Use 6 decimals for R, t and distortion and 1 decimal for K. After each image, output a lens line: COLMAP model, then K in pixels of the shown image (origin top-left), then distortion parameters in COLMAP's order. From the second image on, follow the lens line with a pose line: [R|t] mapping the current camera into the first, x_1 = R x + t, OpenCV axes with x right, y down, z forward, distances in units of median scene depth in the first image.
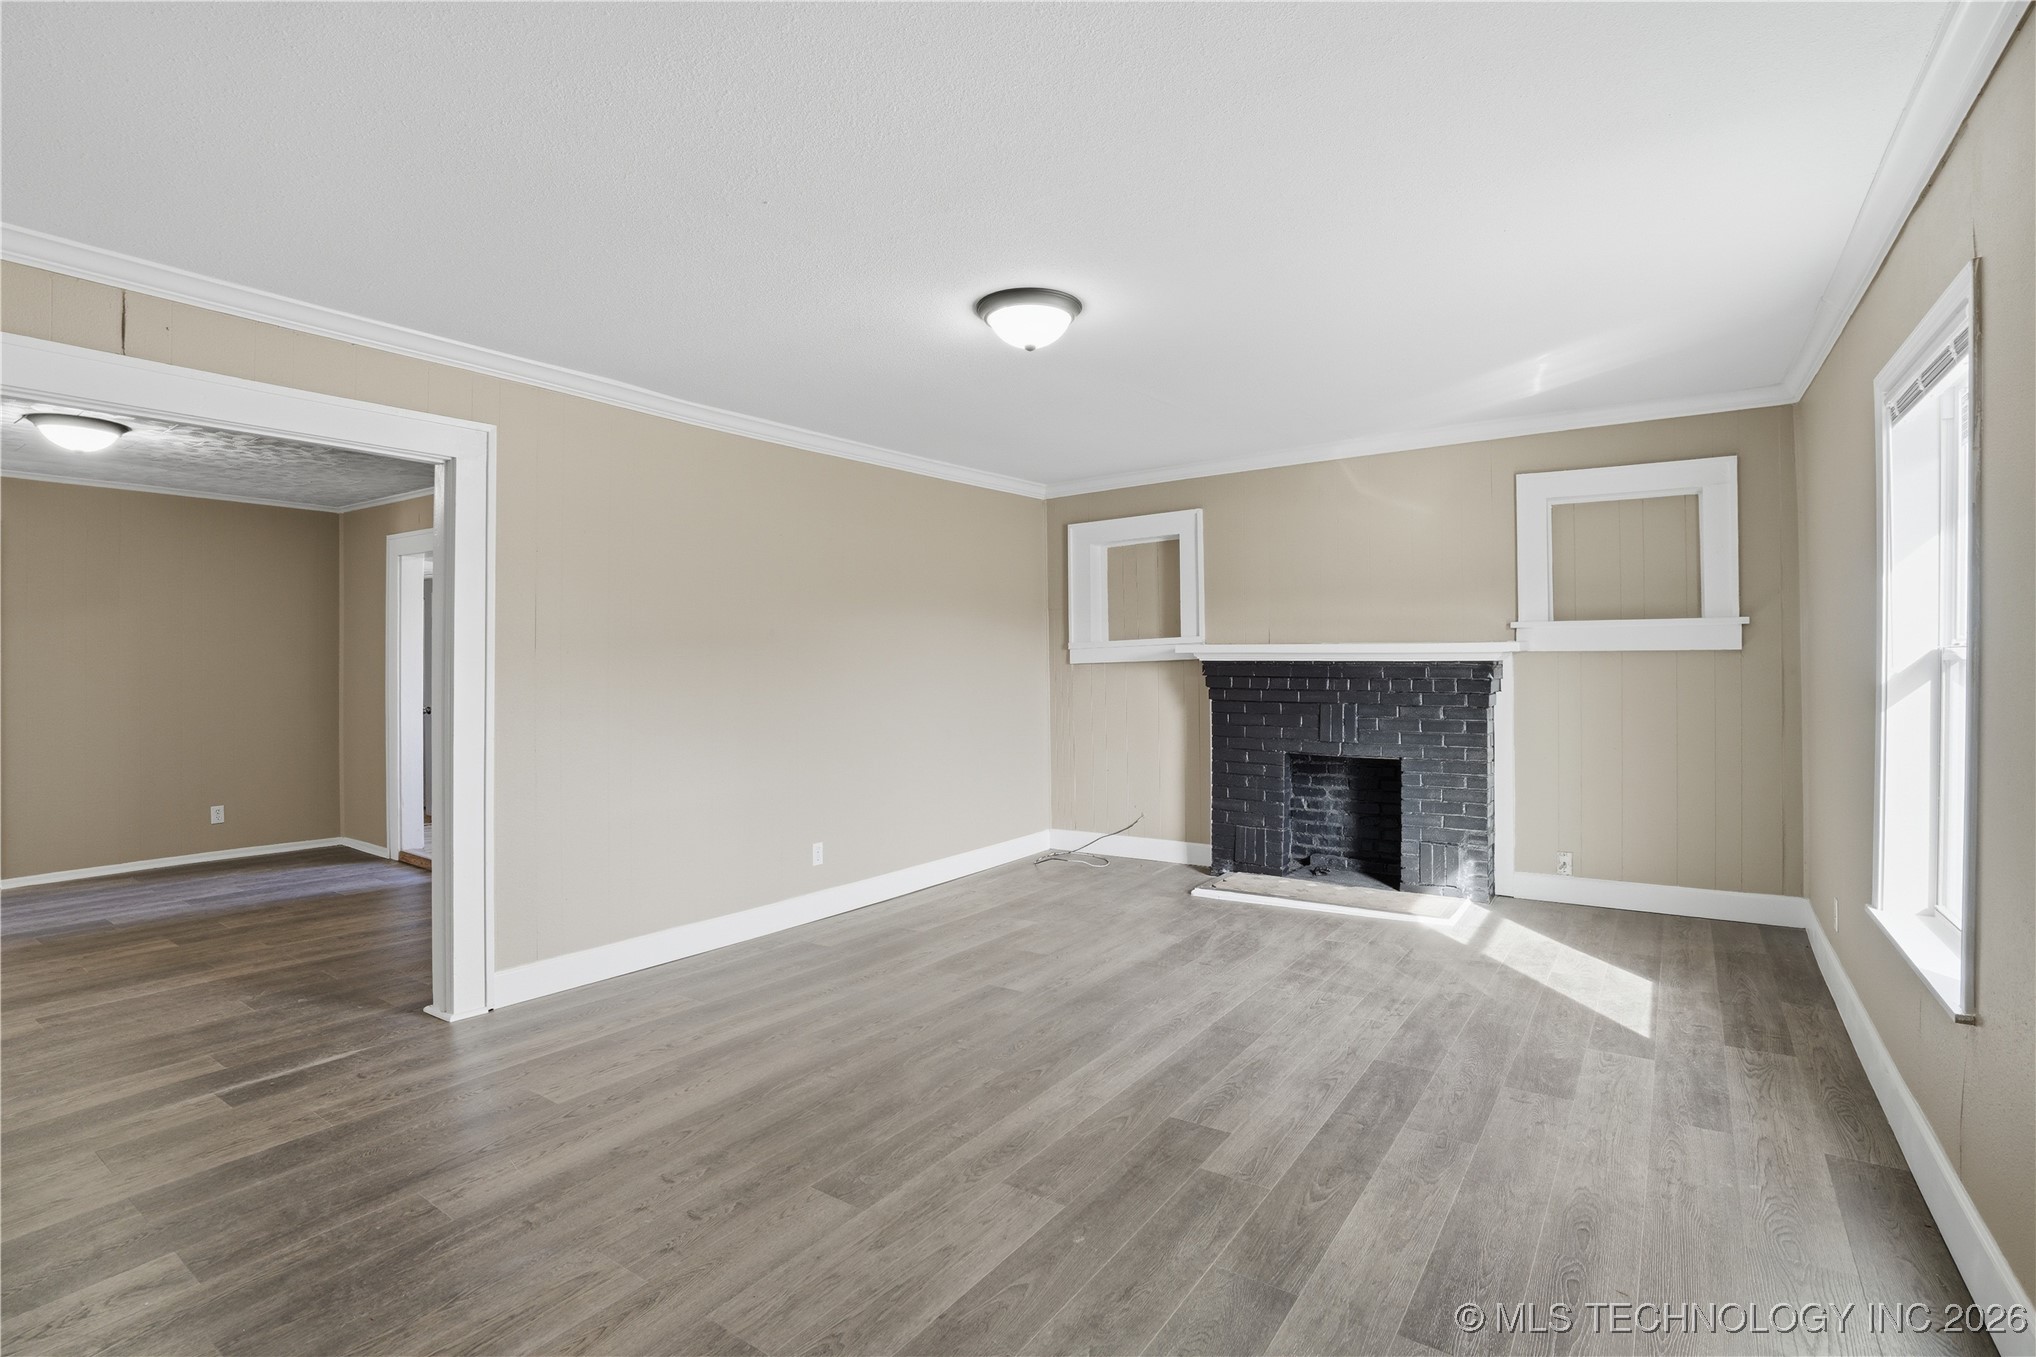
lens RADIAL K [[958.9, 0, 1024.6], [0, 958.9, 676.0], [0, 0, 1]] dist [-0.044858, 0.010740]
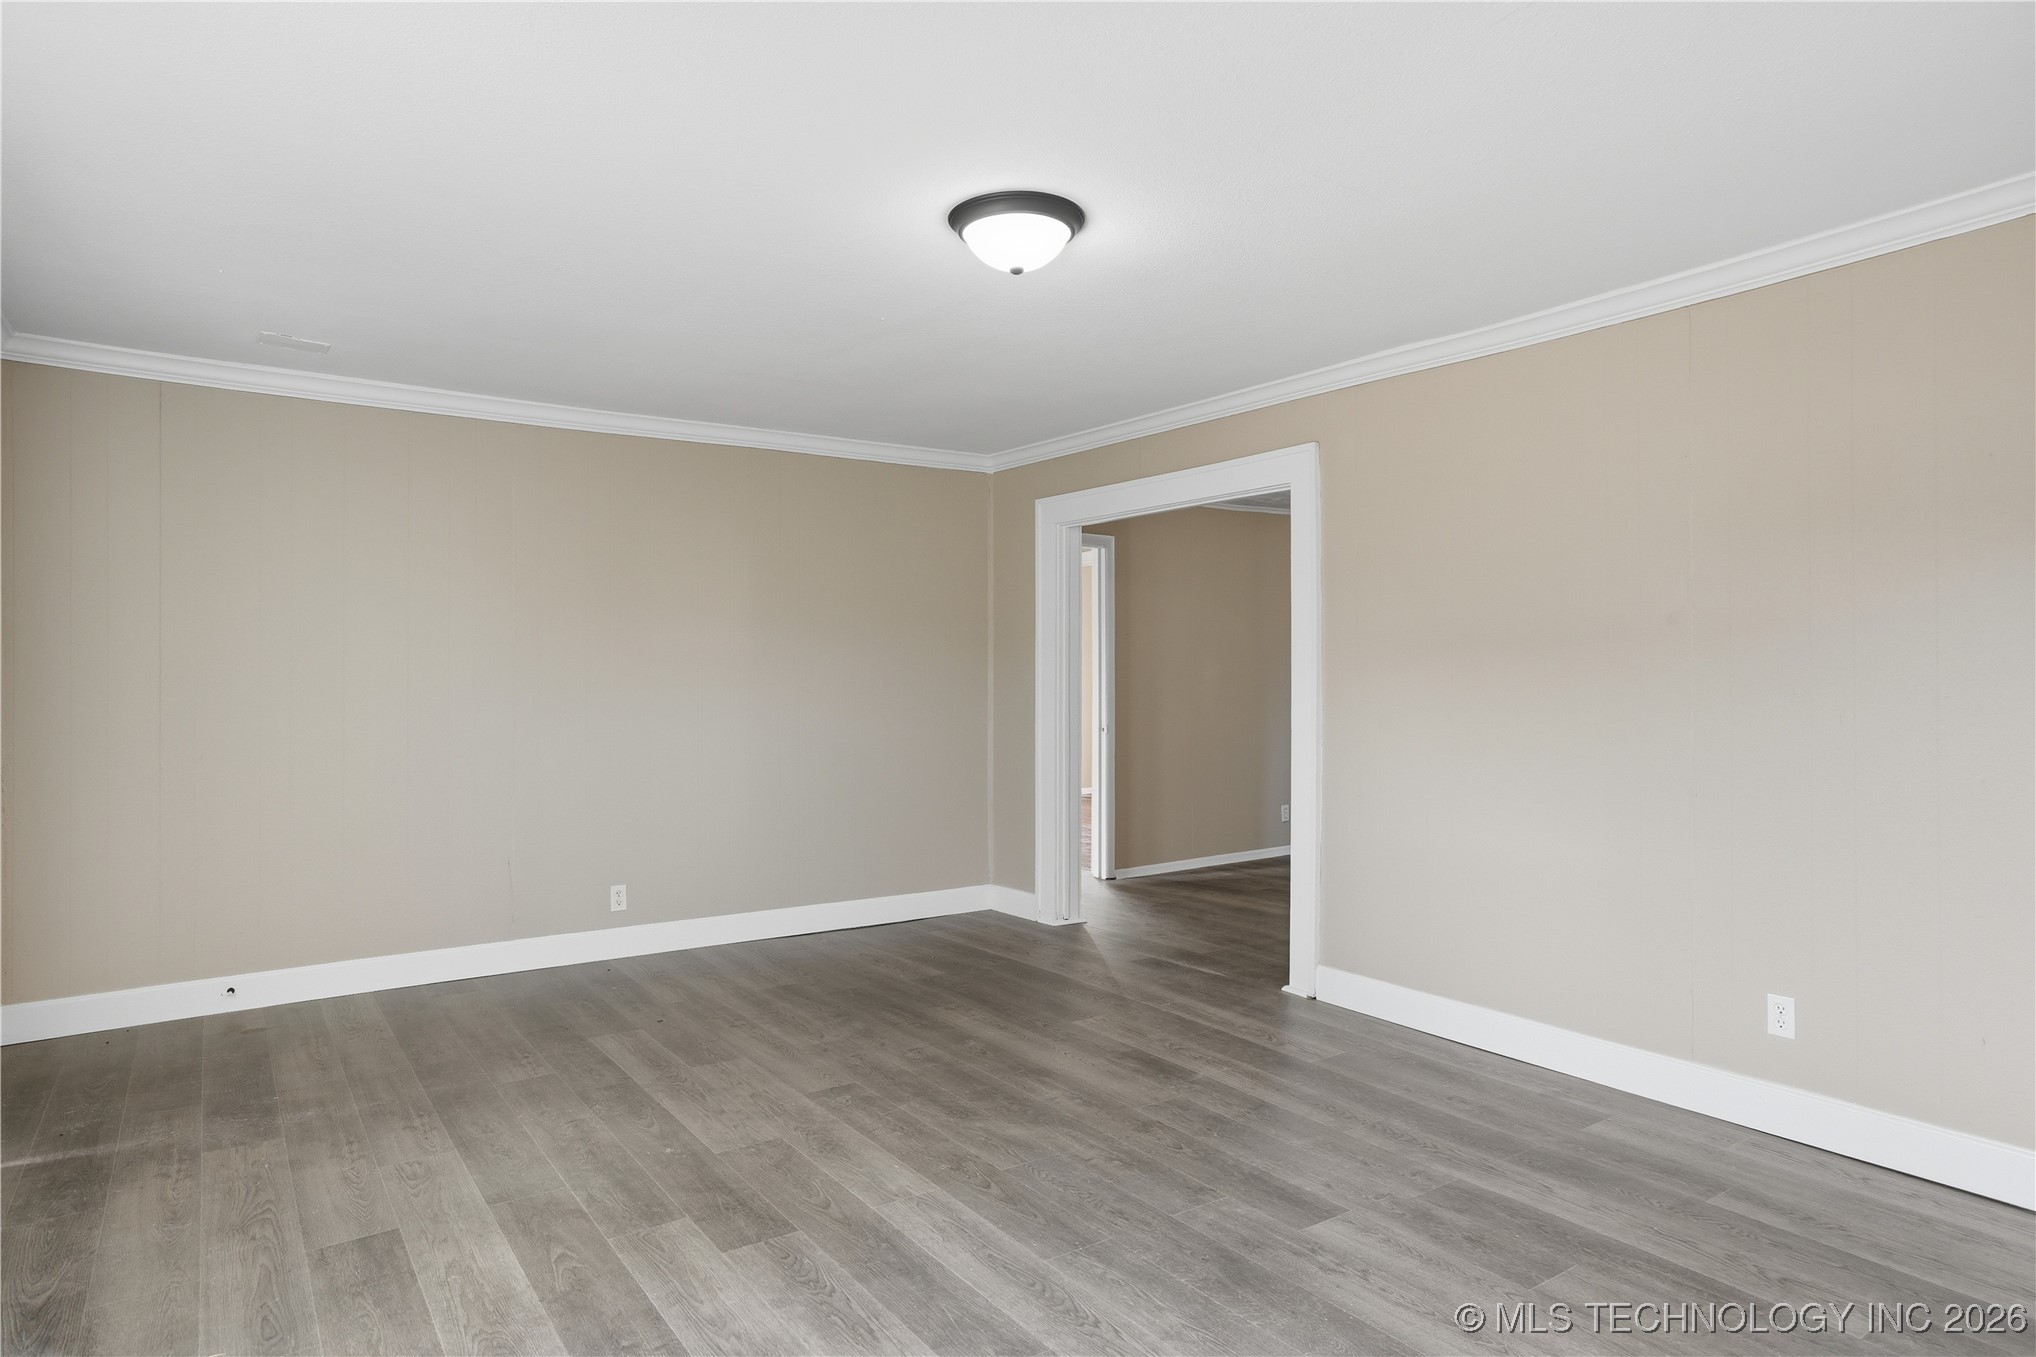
lens RADIAL K [[1163.3, 0, 1027.0], [0, 1163.3, 668.5], [0, 0, 1]] dist [-0.020579, 0.012132]
pose [[-0.334977, 0.004907, -0.942214, 0.765983], [-0.000909, 0.999984, 0.005531, -0.022483], [0.942226, 0.002709, -0.334967, 1.129441]]
